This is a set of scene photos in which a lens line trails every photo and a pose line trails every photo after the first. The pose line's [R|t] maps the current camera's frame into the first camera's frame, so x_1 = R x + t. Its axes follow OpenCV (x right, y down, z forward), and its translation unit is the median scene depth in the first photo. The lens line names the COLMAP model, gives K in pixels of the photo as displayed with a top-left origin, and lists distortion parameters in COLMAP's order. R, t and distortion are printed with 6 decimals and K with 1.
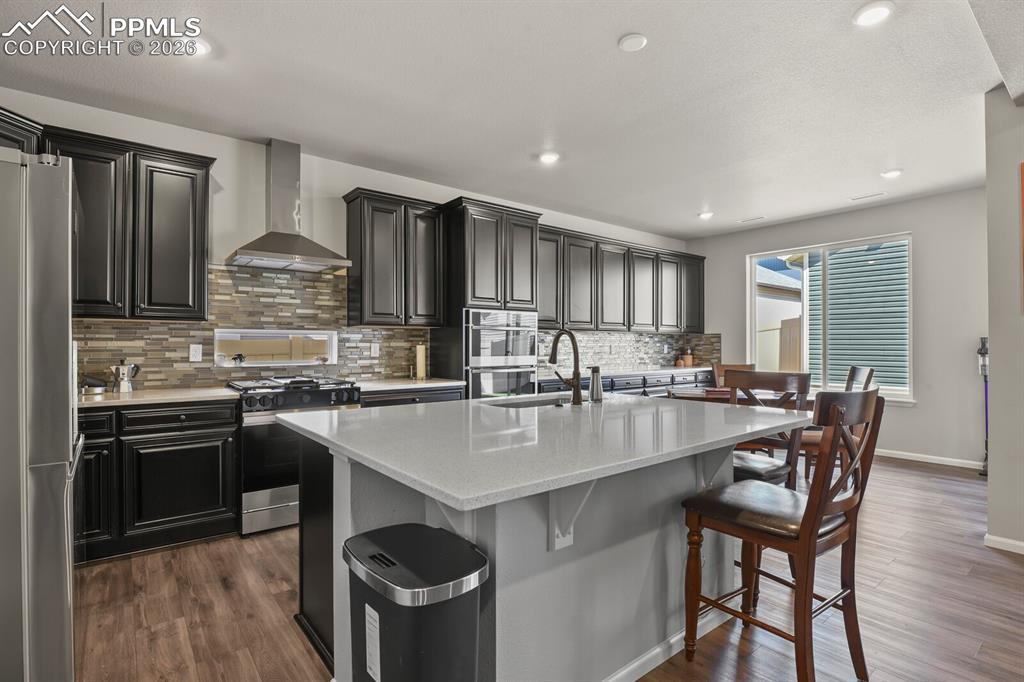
lens RADIAL K [[497.1, 0, 517.6], [0, 497.1, 339.2], [0, 0, 1]] dist [-0.012293, -0.003569]
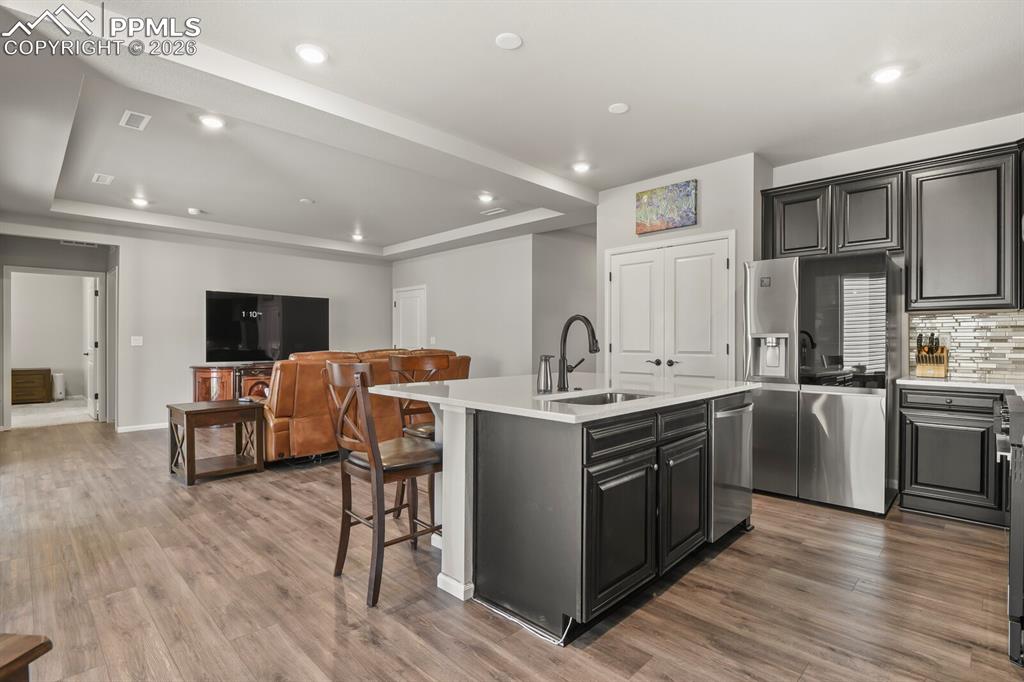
lens RADIAL K [[497.1, 0, 518.0], [0, 497.1, 340.4], [0, 0, 1]] dist [-0.012293, -0.003569]
pose [[-0.993726, -0.002858, -0.111804, 0.207526], [-0.001755, 0.999949, -0.009959, 0.027533], [0.111827, -0.009700, -0.993680, 1.310684]]
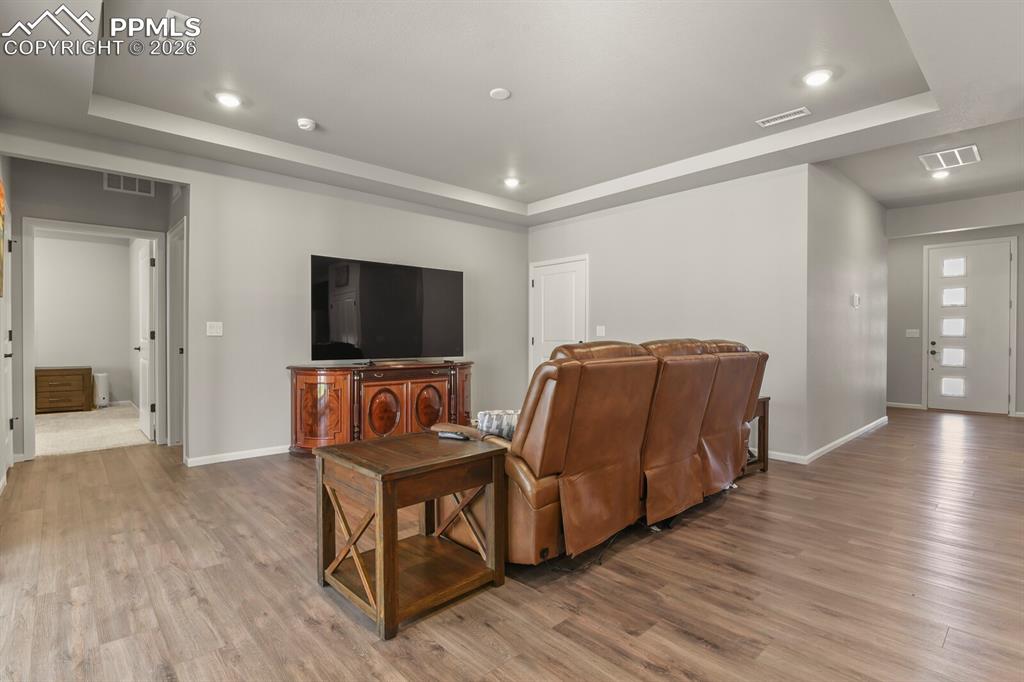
lens RADIAL K [[497.1, 0, 517.9], [0, 497.1, 339.8], [0, 0, 1]] dist [-0.012293, -0.003569]
pose [[-0.998032, -0.003200, -0.062626, 0.676340], [-0.002916, 0.999985, -0.004620, 0.043718], [0.062640, -0.004429, -0.998026, 0.683403]]
